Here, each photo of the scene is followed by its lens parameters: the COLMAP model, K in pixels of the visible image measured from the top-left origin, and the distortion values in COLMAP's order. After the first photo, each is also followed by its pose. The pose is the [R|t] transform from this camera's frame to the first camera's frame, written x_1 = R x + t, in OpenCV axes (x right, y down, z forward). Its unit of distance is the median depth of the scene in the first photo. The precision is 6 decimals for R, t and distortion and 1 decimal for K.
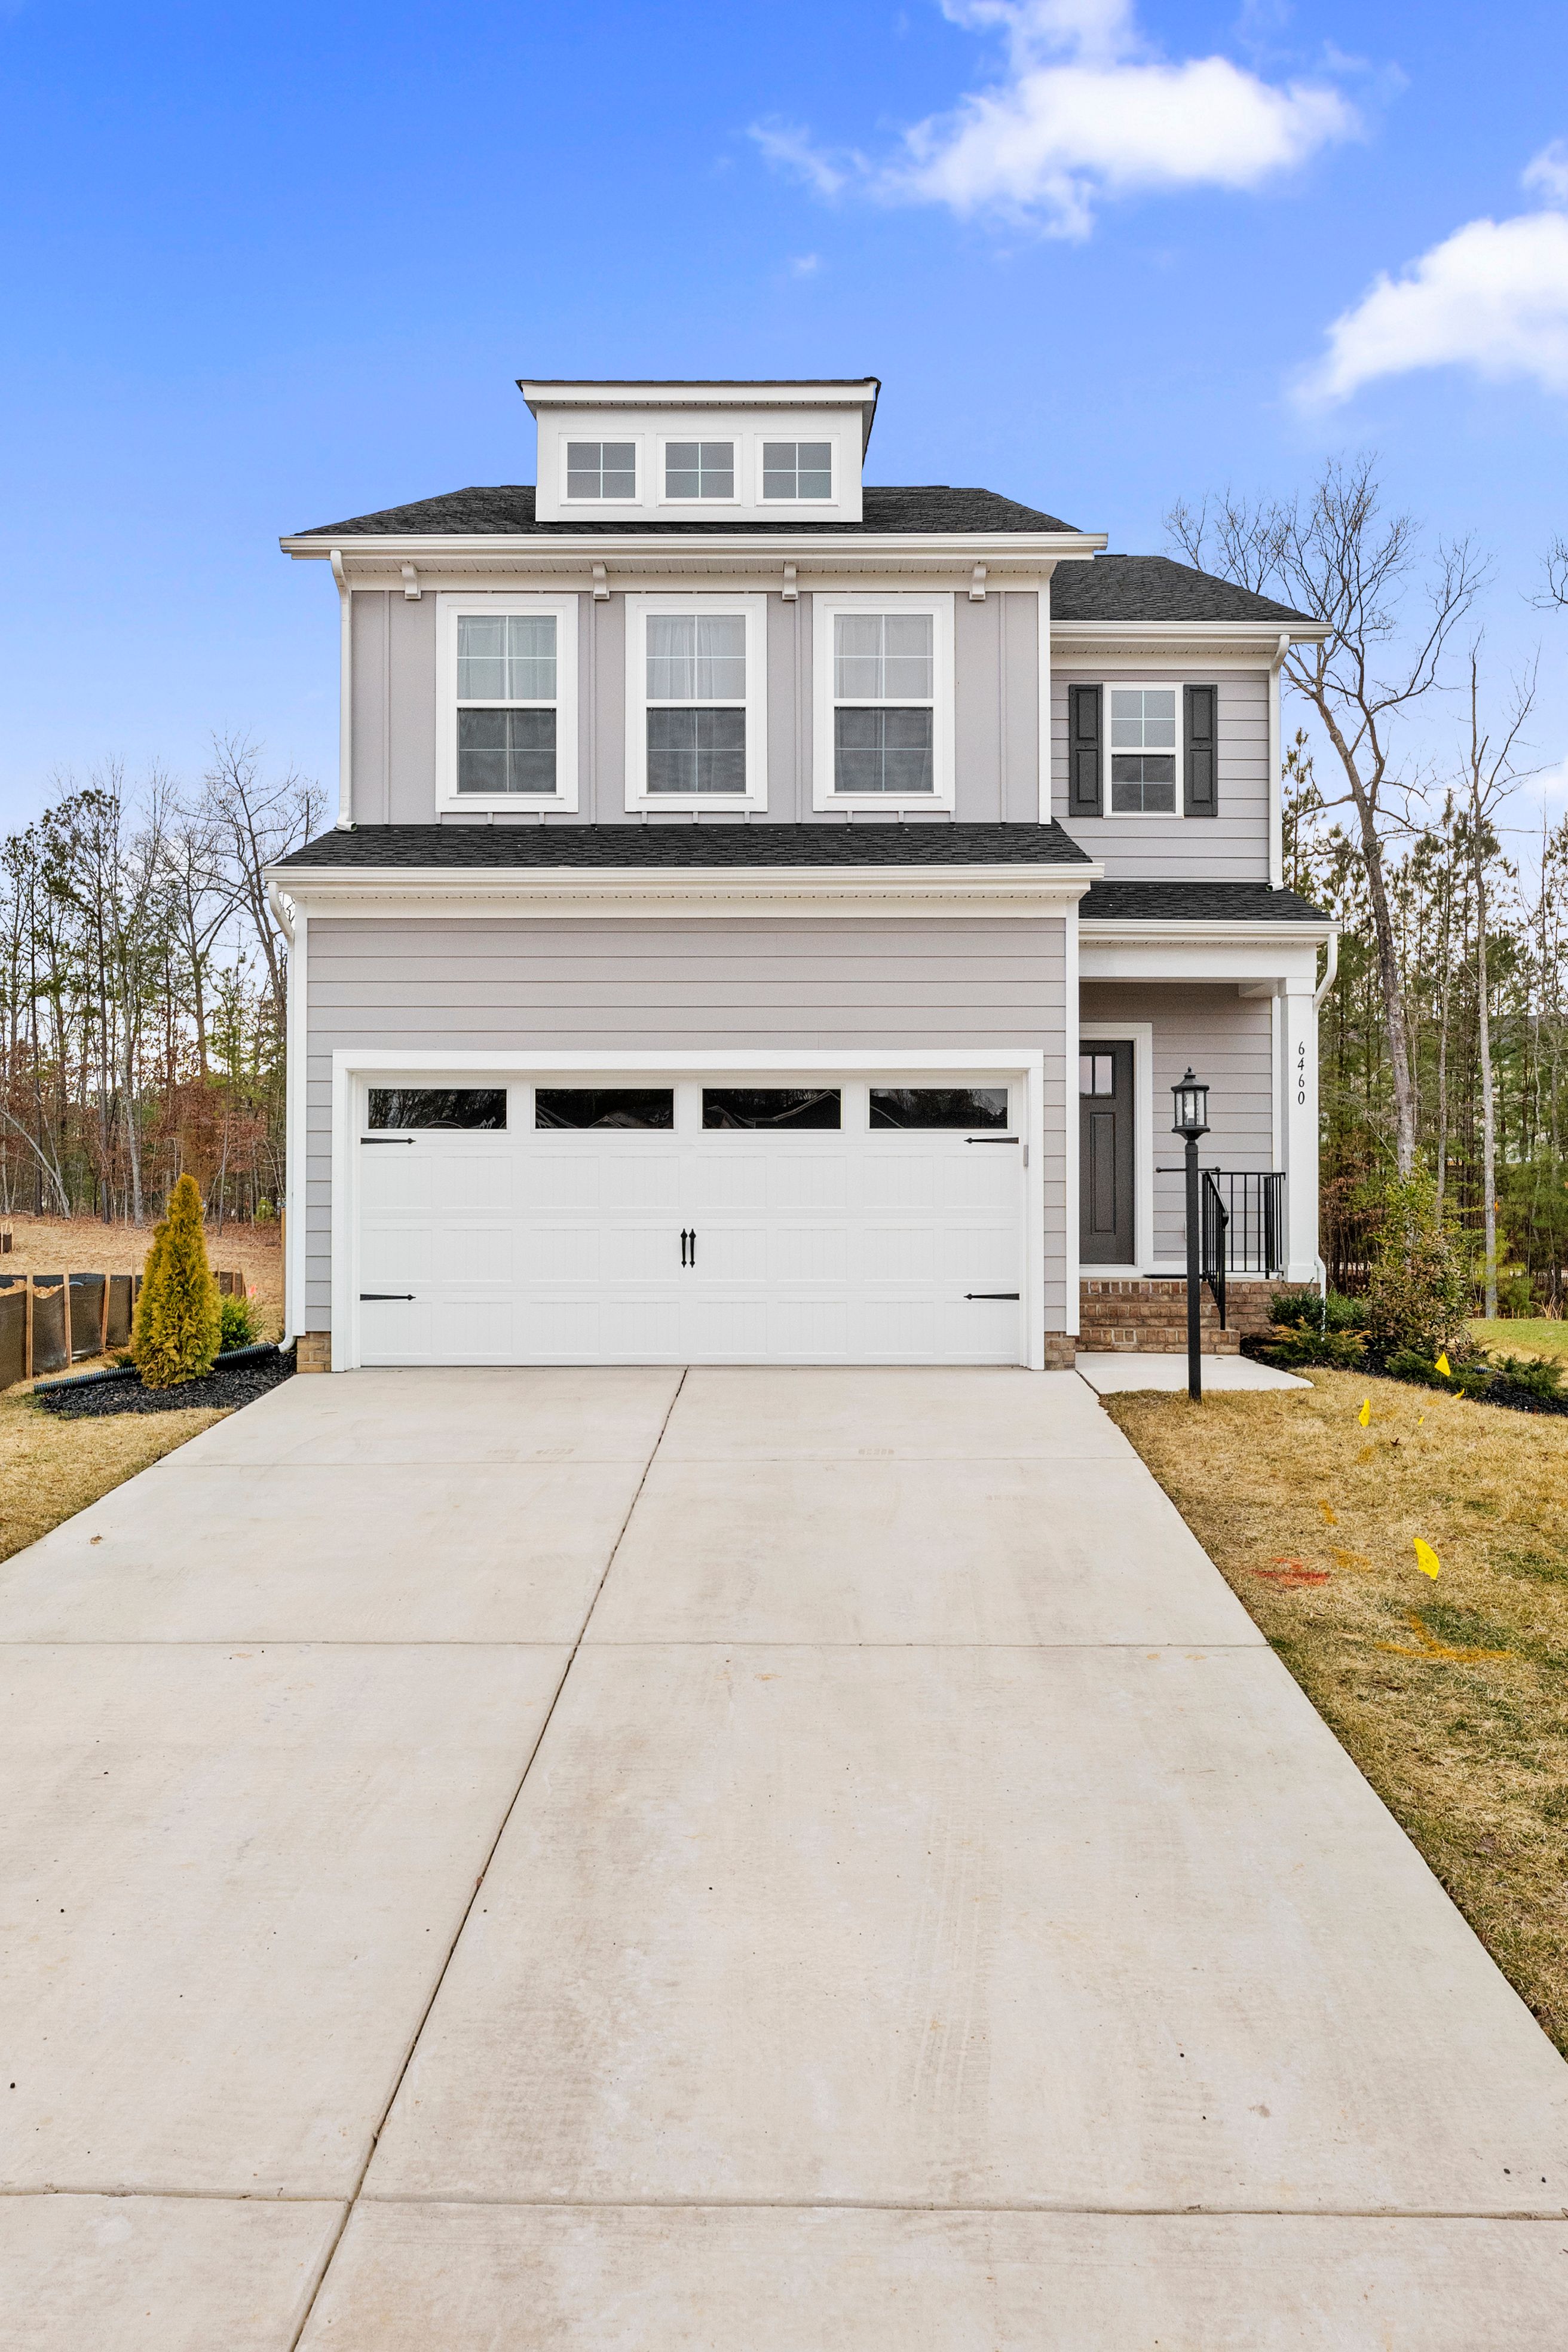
lens RADIAL K [[1610.5, 0, 784.7], [0, 1610.5, 1182.3], [0, 0, 1]] dist [-0.000704, 0.000129]
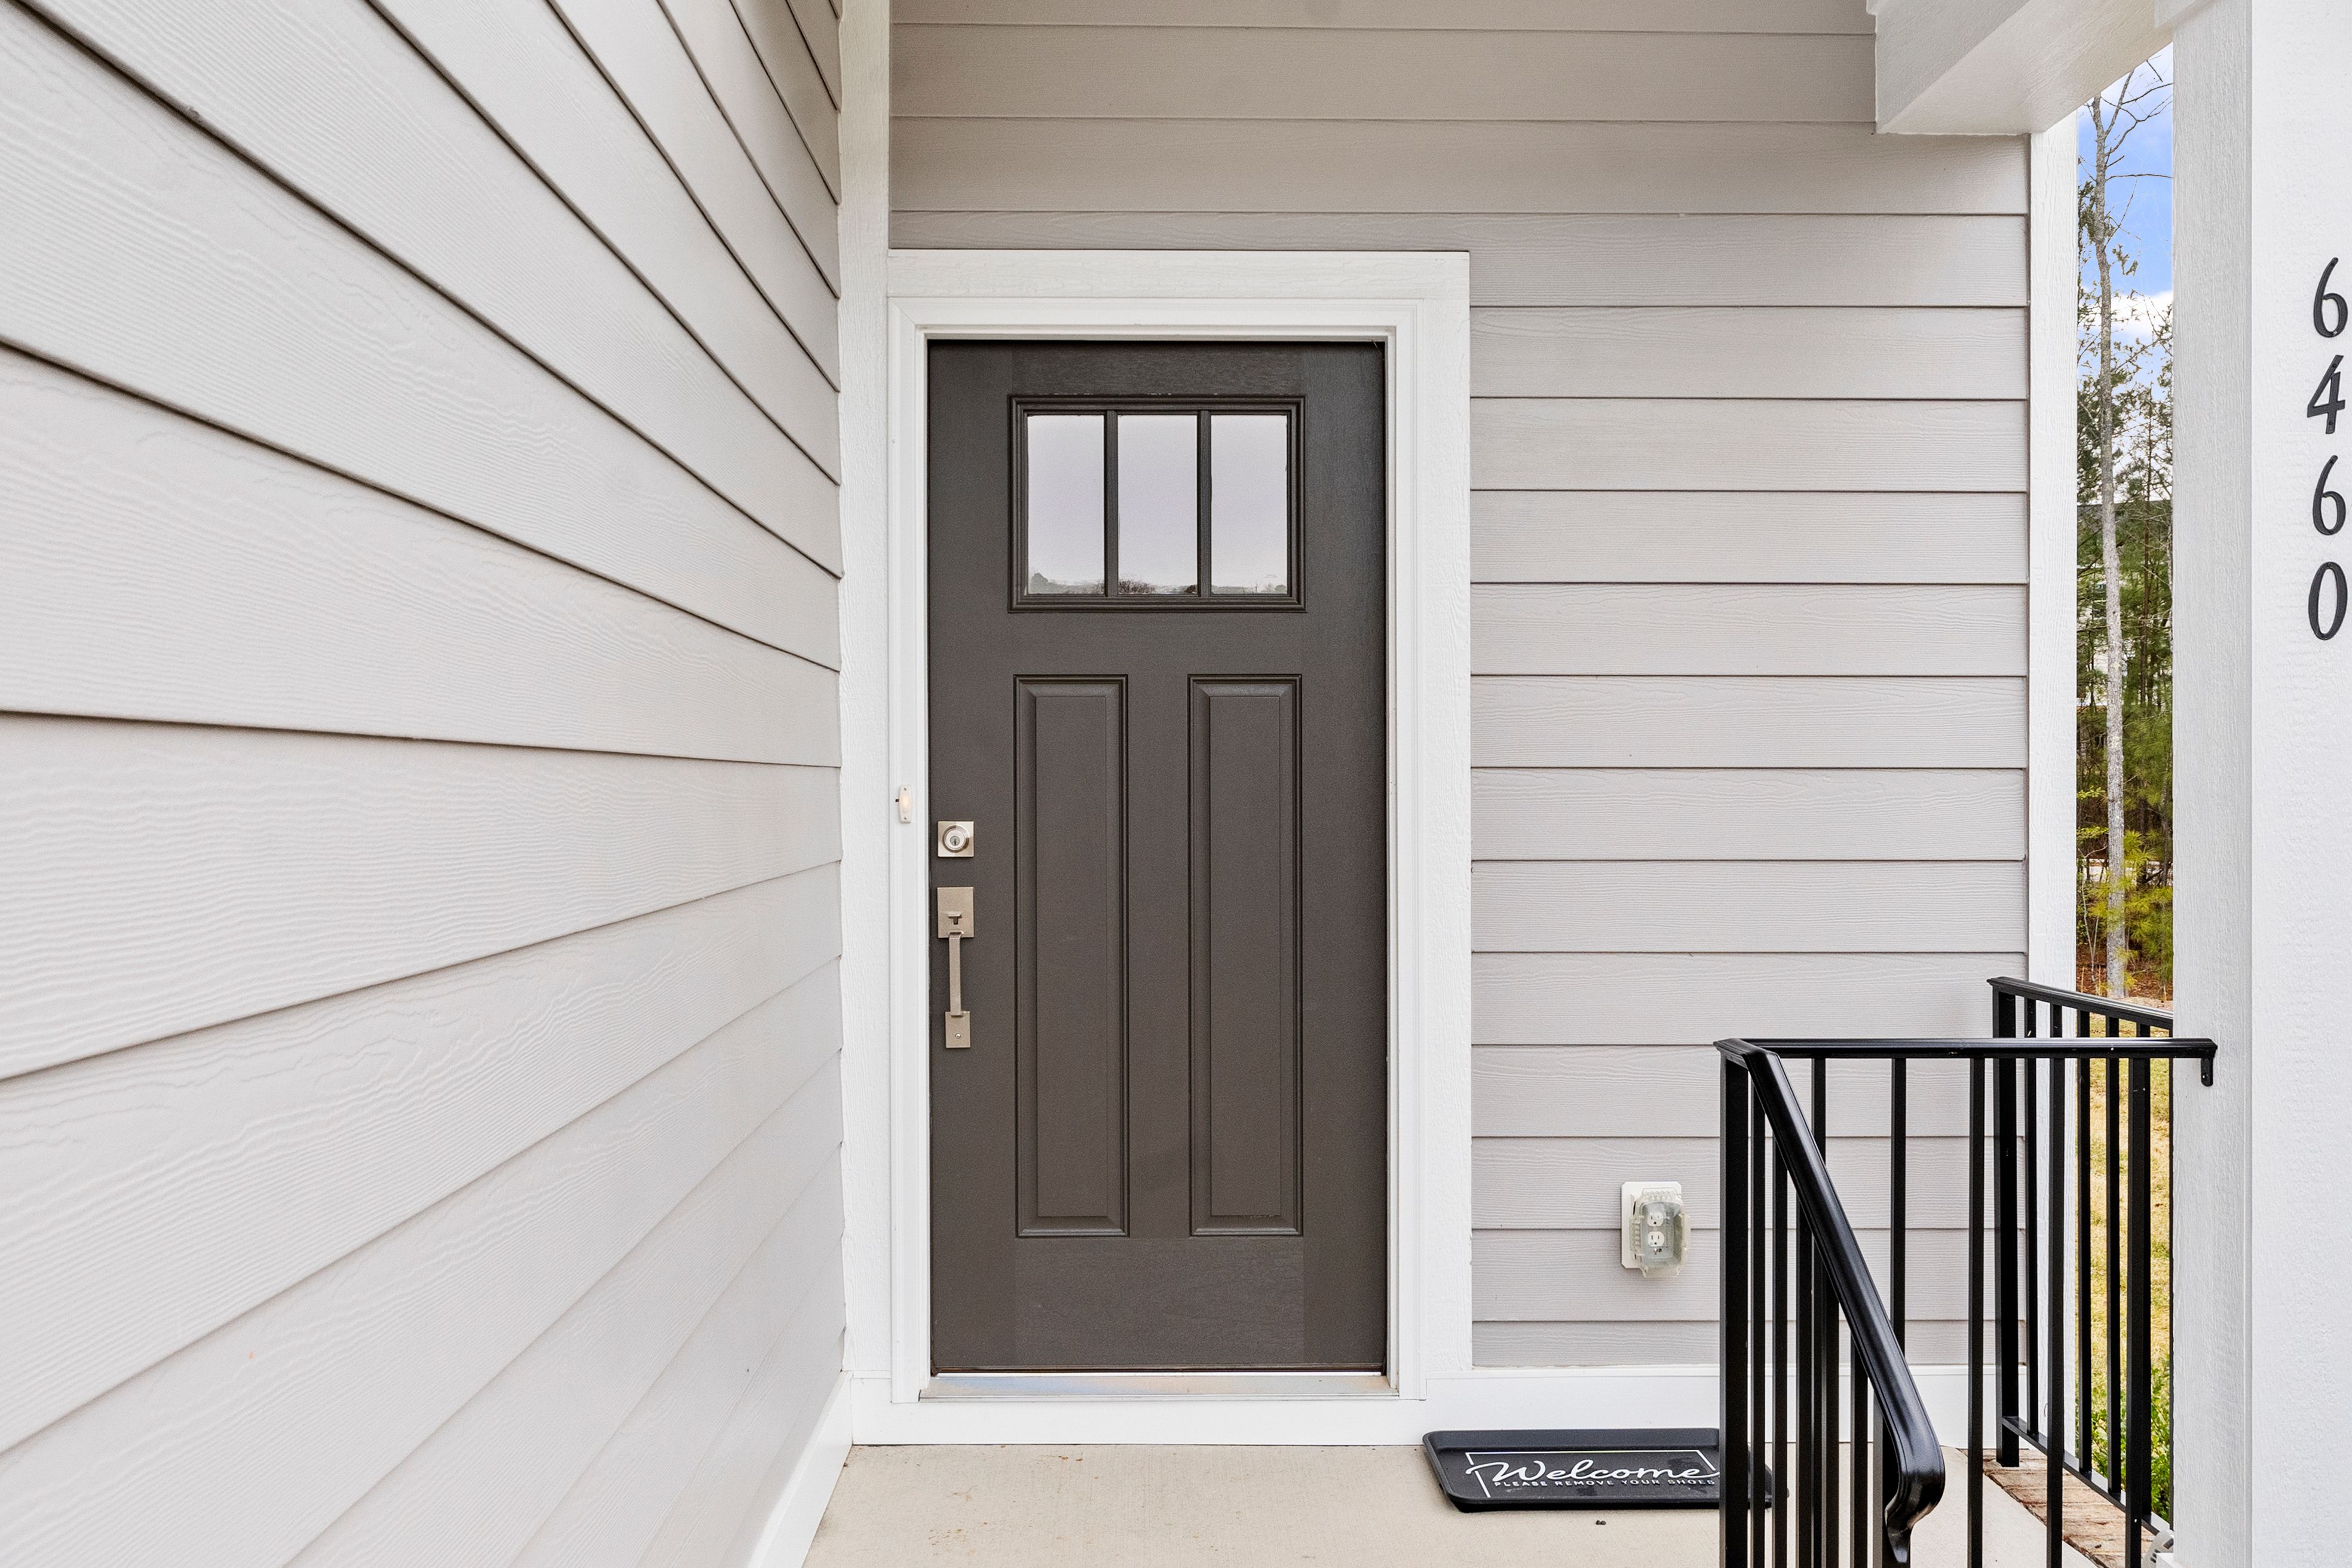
lens RADIAL K [[1975.1, 0, 1172.8], [0, 1975.1, 781.2], [0, 0, 1]] dist [-0.002494, -0.002077]
pose [[0.999778, -0.005815, 0.020260, 0.182237], [0.005244, 0.999591, 0.028125, -0.036613], [-0.020415, -0.028013, 0.999399, 0.733491]]
